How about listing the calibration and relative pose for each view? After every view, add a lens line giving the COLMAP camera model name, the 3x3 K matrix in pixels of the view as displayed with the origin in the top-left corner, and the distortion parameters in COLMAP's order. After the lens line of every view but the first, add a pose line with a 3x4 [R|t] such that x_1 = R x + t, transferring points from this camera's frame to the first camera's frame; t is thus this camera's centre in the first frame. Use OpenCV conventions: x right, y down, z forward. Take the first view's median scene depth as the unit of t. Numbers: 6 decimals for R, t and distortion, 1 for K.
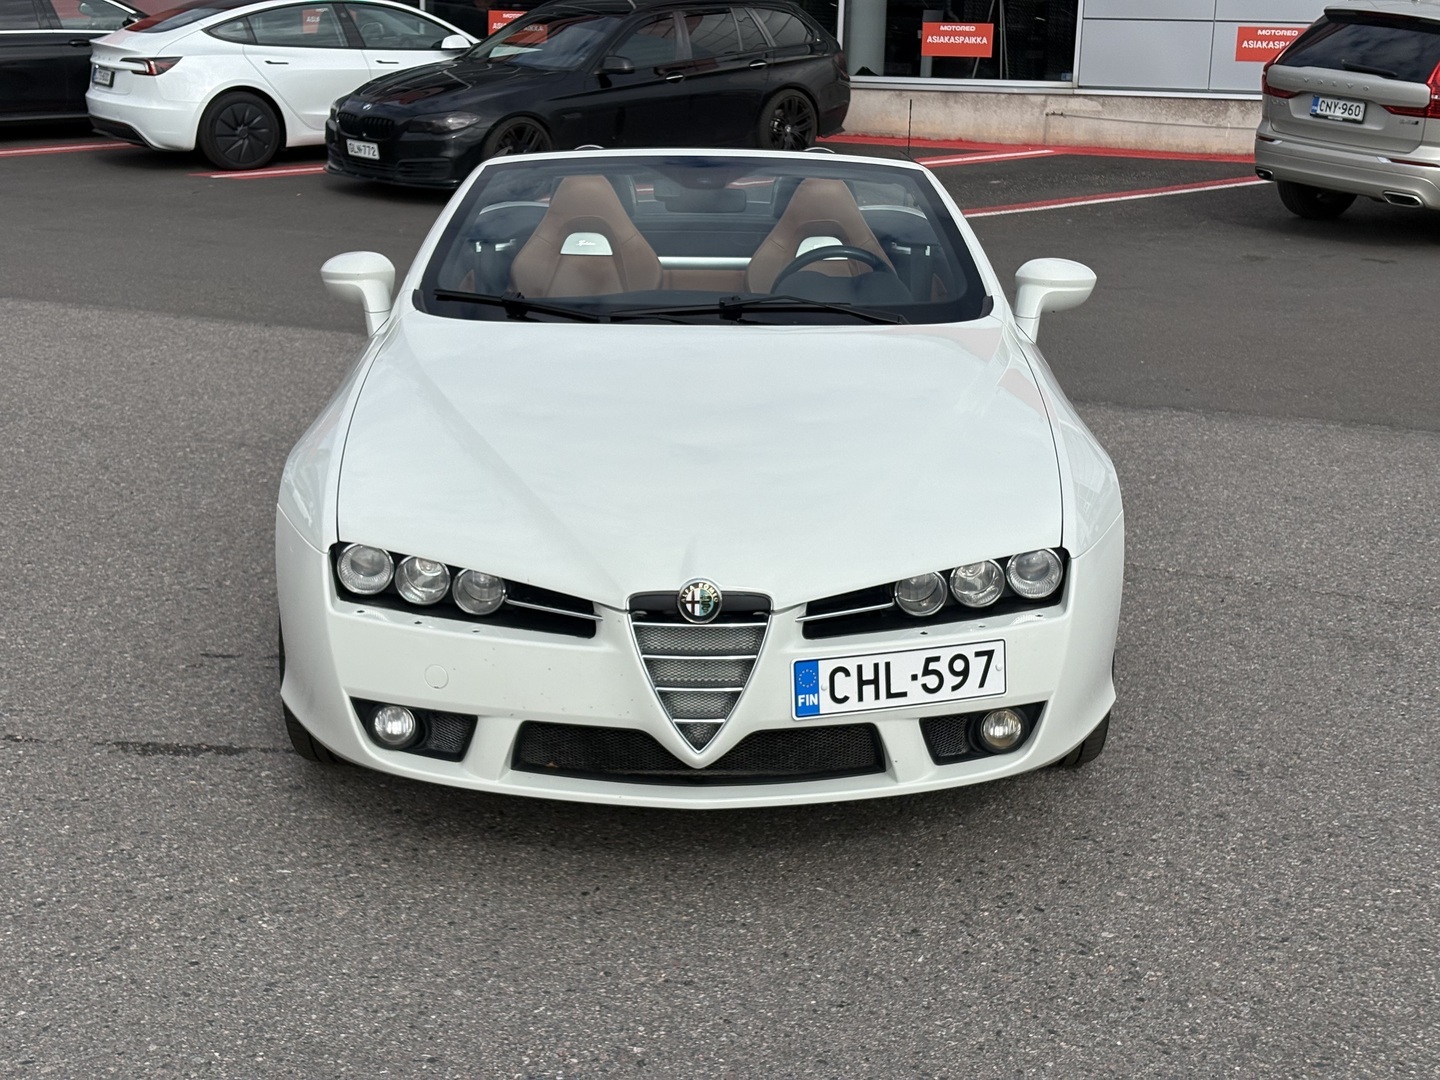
lens RADIAL K [[2134.5, 0, 720.0], [0, 2134.5, 540.0], [0, 0, 1]] dist [0.232865, -0.926550]
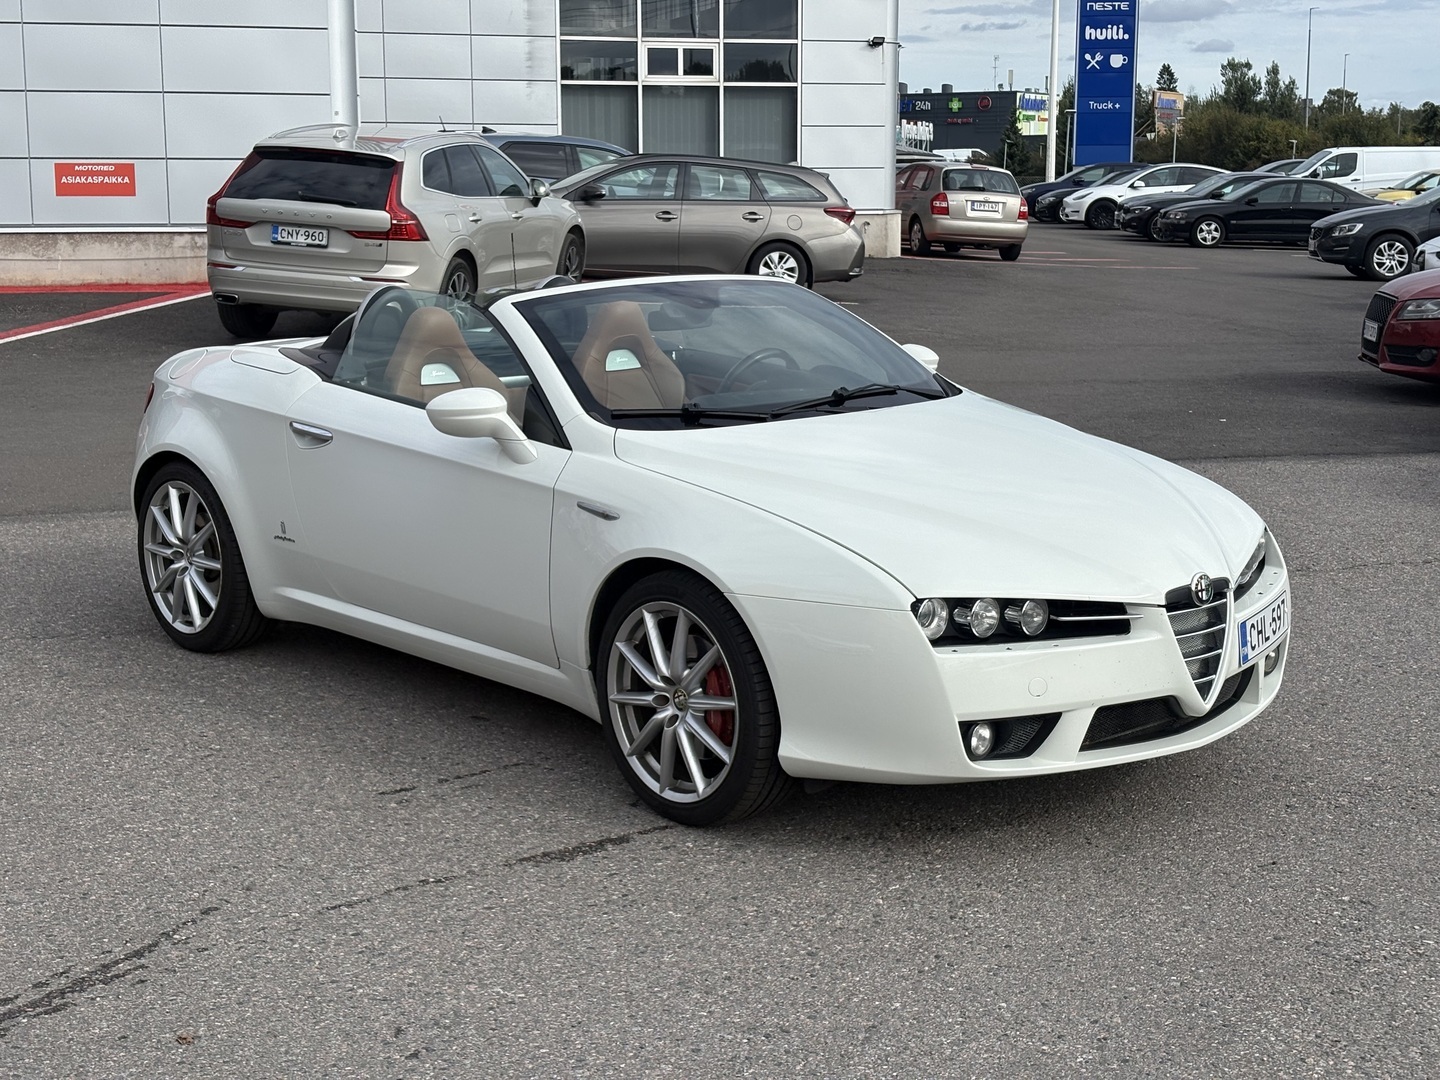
lens RADIAL K [[2134.5, 0, 720.0], [0, 2134.5, 540.0], [0, 0, 1]] dist [0.232865, -0.926550]
pose [[0.746925, -0.138157, 0.650397, -1.055001], [0.175101, 0.984518, 0.008042, -0.062355], [-0.641438, 0.107879, 0.759552, 0.152675]]
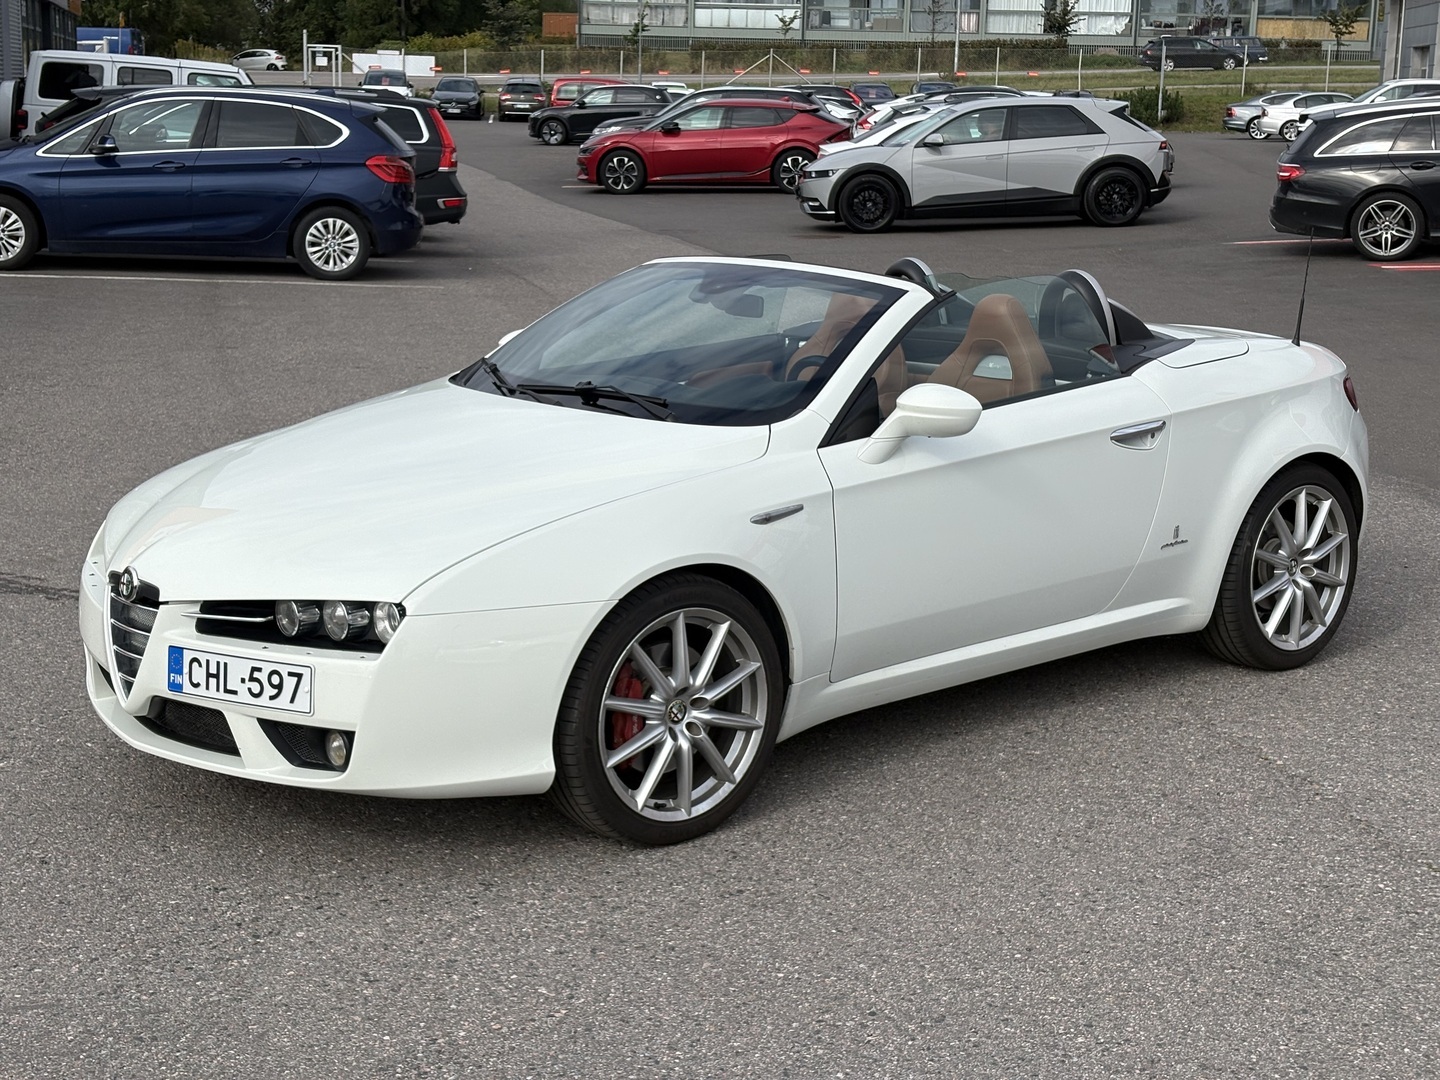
lens RADIAL K [[2134.5, 0, 720.0], [0, 2134.5, 540.0], [0, 0, 1]] dist [0.232865, -0.926550]
pose [[0.656363, 0.145288, -0.740324, 1.122304], [-0.181912, 0.982807, 0.031593, -0.097915], [0.732186, 0.113937, 0.671508, 0.363803]]
